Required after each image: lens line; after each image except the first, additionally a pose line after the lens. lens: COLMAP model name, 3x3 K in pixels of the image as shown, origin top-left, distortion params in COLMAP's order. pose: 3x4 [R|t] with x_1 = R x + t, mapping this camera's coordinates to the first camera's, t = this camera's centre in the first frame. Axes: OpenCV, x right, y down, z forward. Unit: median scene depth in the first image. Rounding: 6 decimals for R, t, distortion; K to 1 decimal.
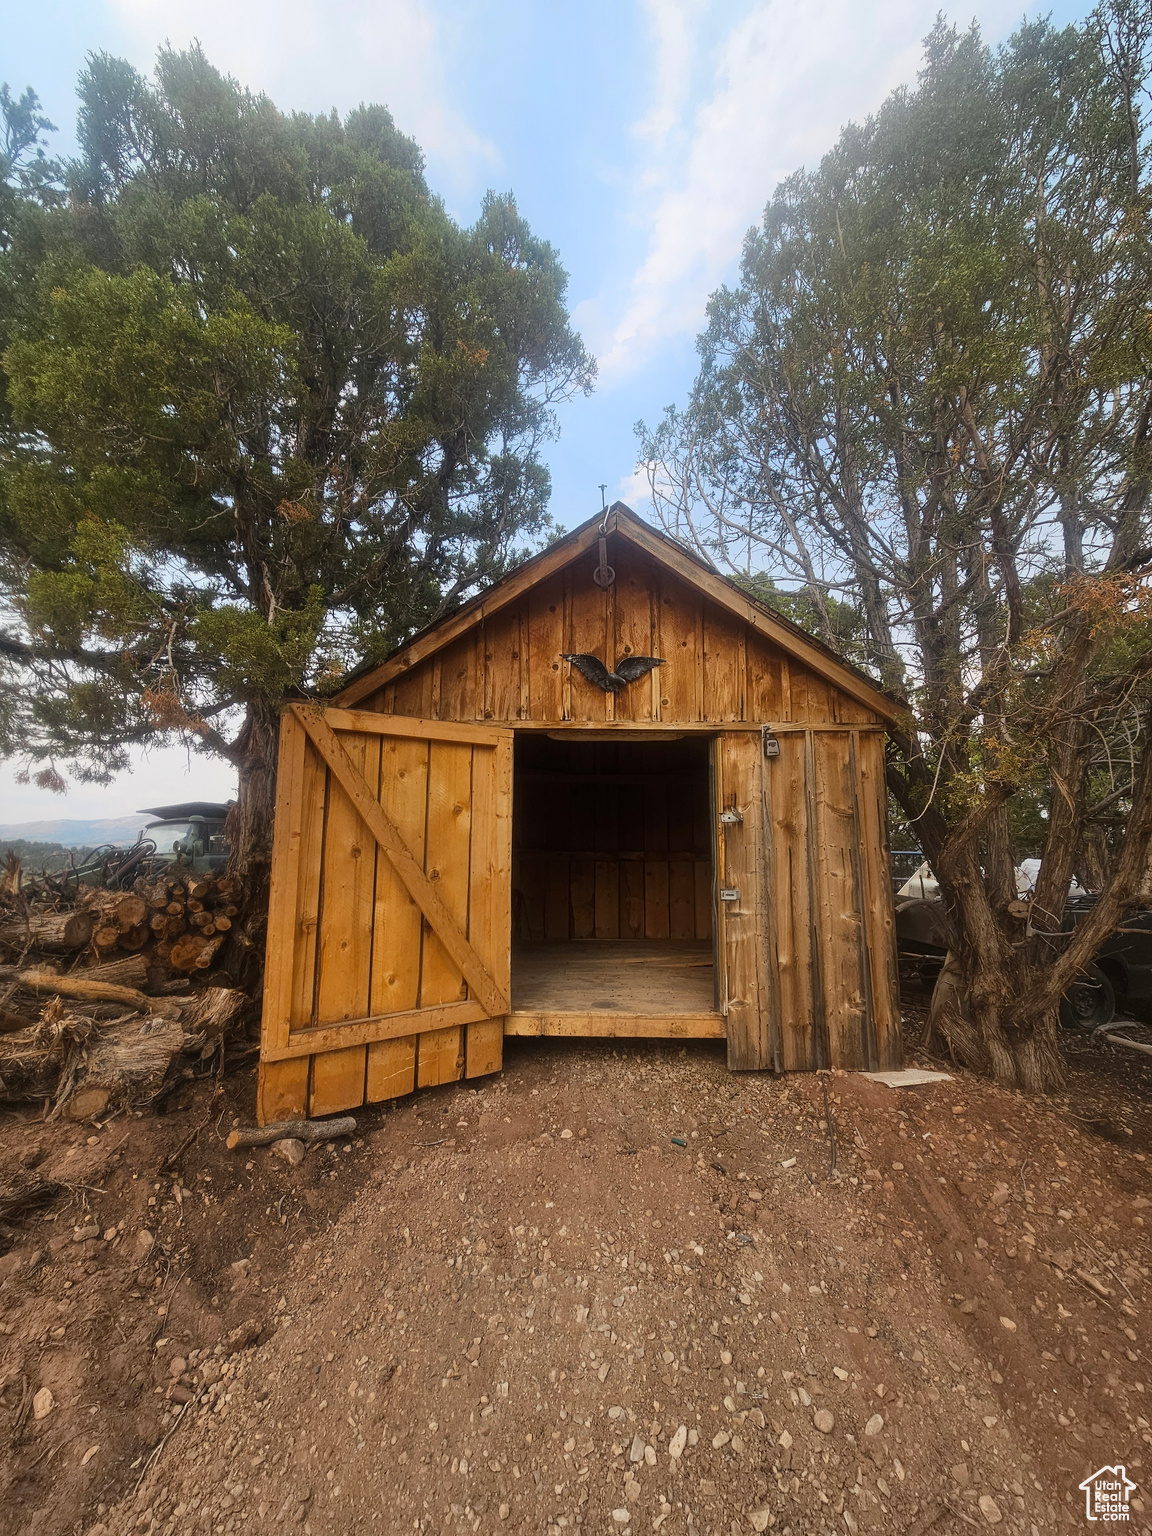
lens RADIAL K [[631.8, 0, 573.8], [0, 631.8, 767.7], [0, 0, 1]] dist [-0.002416, 0.002657]
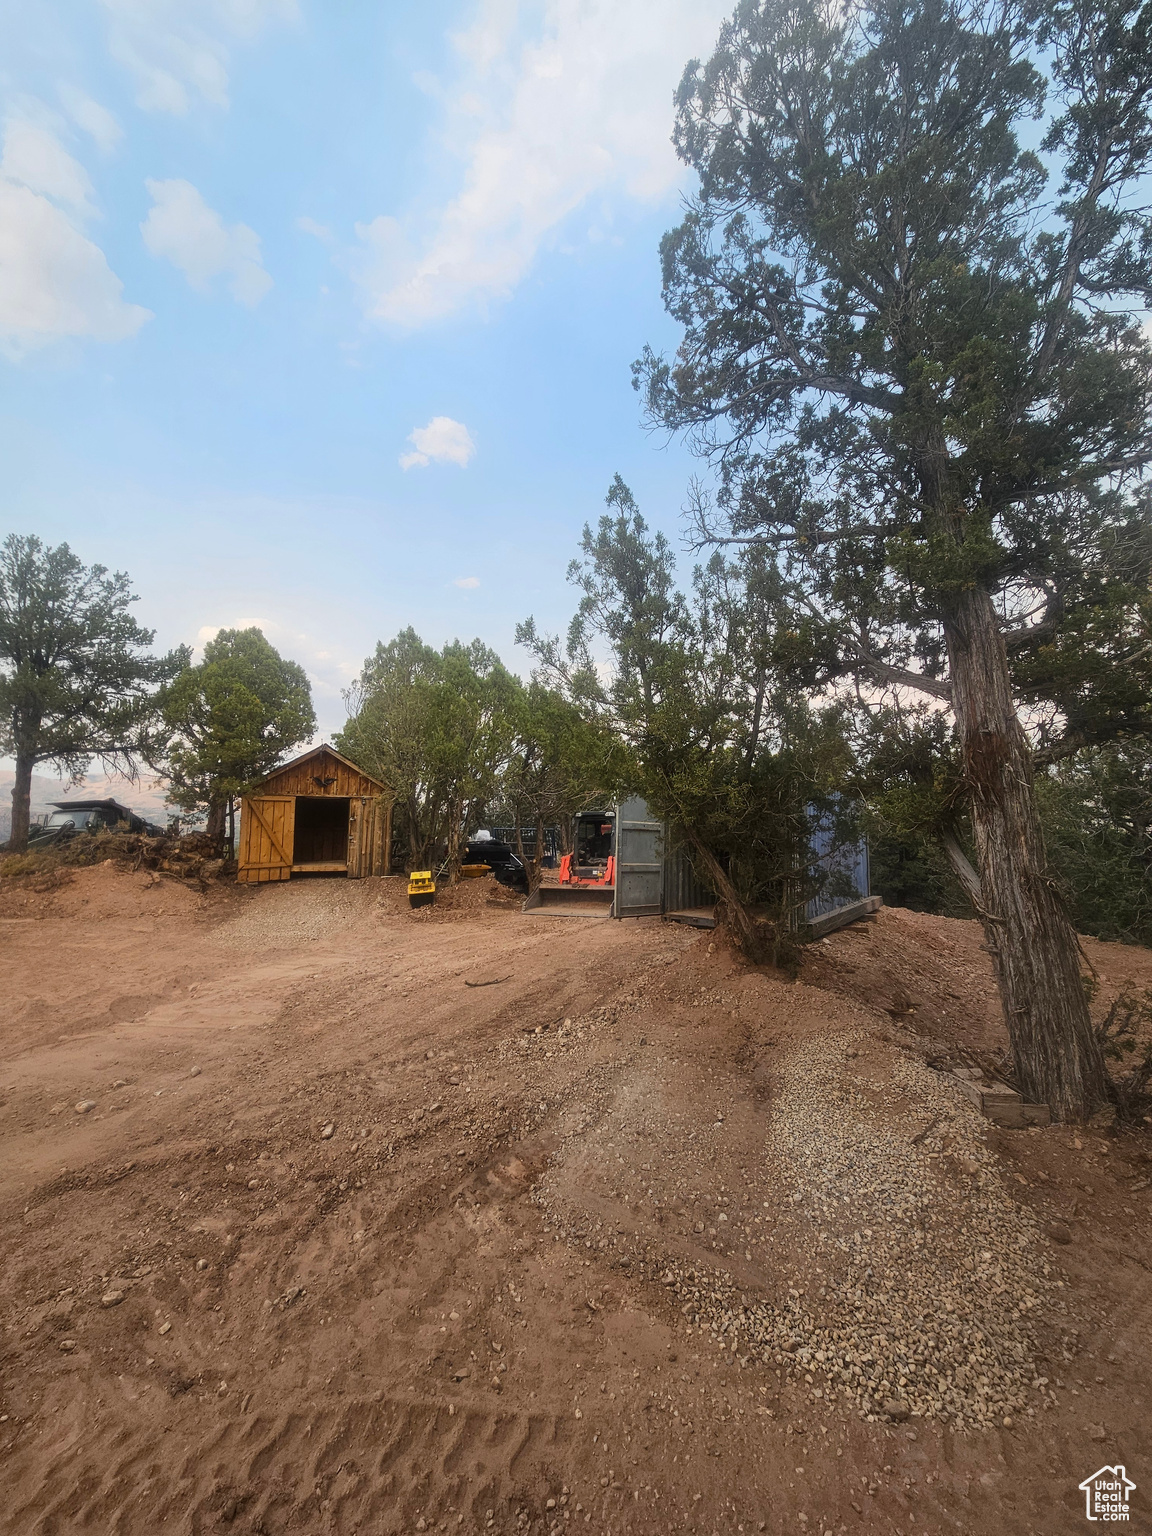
lens RADIAL K [[631.8, 0, 577.8], [0, 631.8, 760.3], [0, 0, 1]] dist [-0.002416, 0.002657]
pose [[0.941038, 0.037218, 0.336247, 0.235067], [-0.044333, 0.998926, 0.013505, -0.430225], [-0.335383, -0.027615, 0.941677, -3.413336]]
